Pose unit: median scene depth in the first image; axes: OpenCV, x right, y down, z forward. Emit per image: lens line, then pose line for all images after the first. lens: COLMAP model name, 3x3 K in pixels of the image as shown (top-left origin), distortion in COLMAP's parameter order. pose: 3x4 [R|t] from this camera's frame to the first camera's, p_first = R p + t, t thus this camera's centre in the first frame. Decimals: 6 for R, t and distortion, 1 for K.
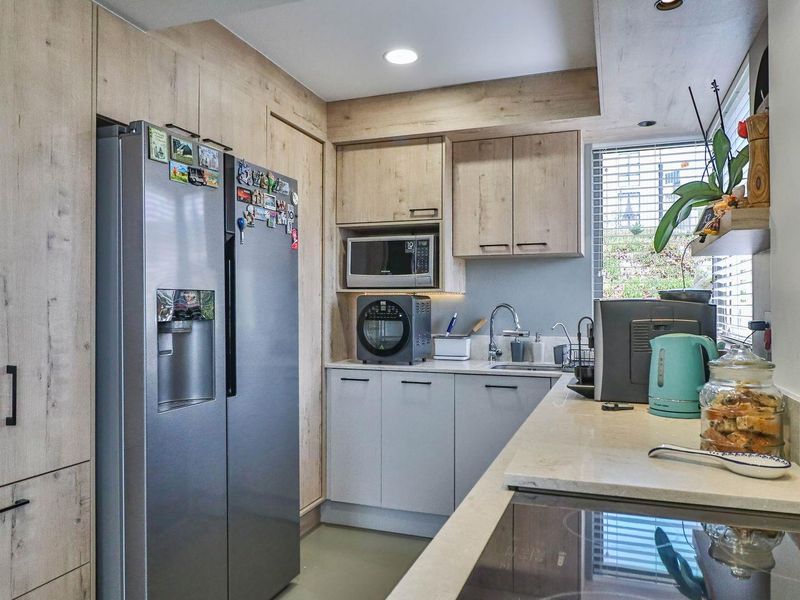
lens RADIAL K [[593.7, 0, 403.1], [0, 593.7, 300.1], [0, 0, 1]] dist [-0.000887, -0.010316]
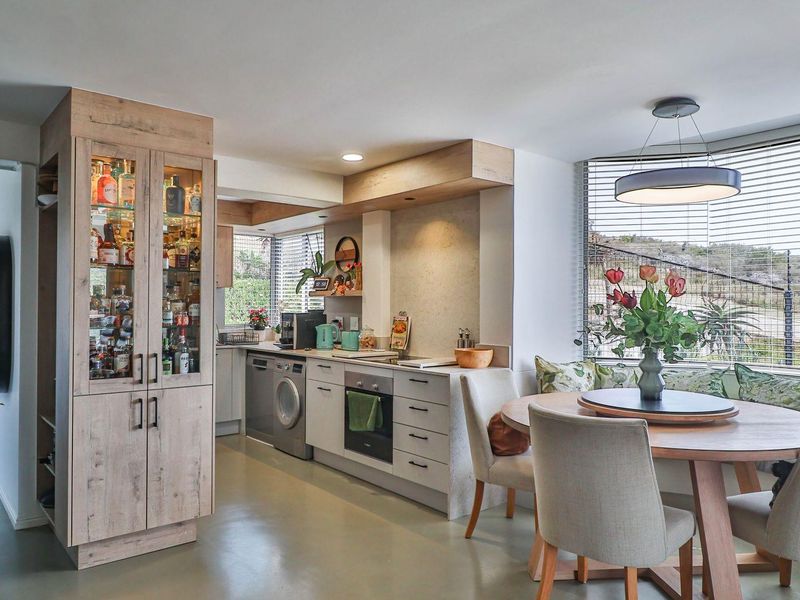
lens RADIAL K [[593.7, 0, 403.1], [0, 593.7, 300.1], [0, 0, 1]] dist [-0.000887, -0.010316]
pose [[0.508395, 0.008856, 0.861078, -1.117227], [-0.011052, 0.999932, -0.003759, -0.034612], [-0.861053, -0.007605, 0.508459, -0.520225]]
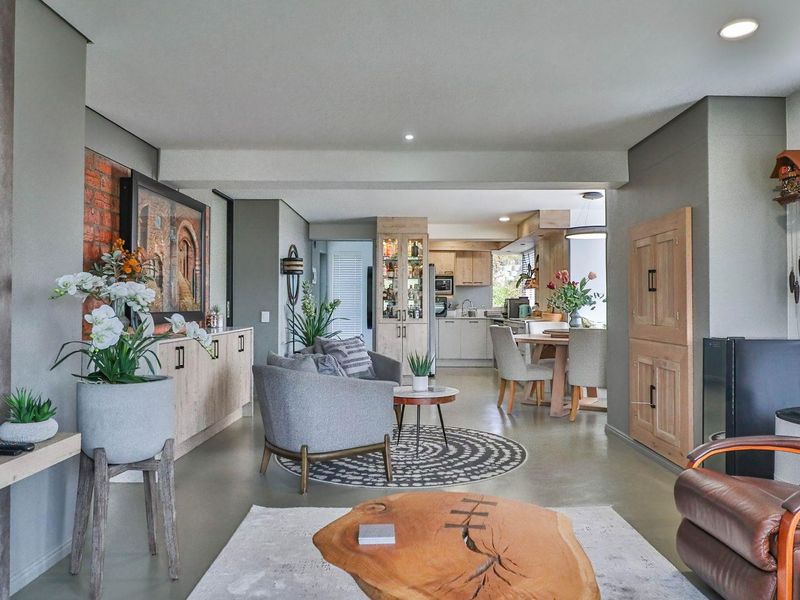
lens RADIAL K [[593.7, 0, 403.1], [0, 593.7, 300.1], [0, 0, 1]] dist [-0.000887, -0.010316]
pose [[0.939734, 0.003334, 0.341891, -1.384868], [-0.003715, 0.999993, 0.000459, 0.009937], [-0.341887, -0.001702, 0.939739, -2.126261]]
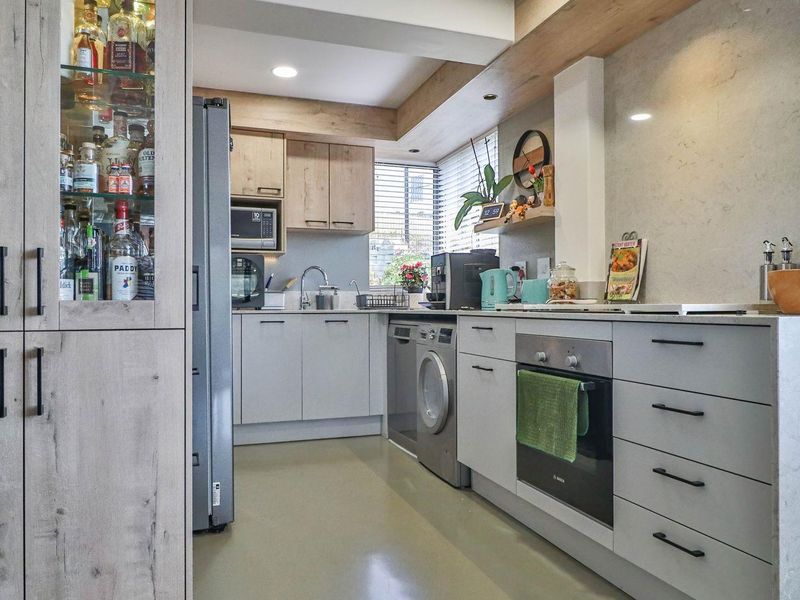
lens RADIAL K [[593.7, 0, 403.1], [0, 593.7, 300.1], [0, 0, 1]] dist [-0.000887, -0.010316]
pose [[0.774846, 0.003786, 0.632138, -0.551566], [-0.002076, 0.999992, -0.003444, 0.091965], [-0.632146, 0.001356, 0.774848, -0.173482]]
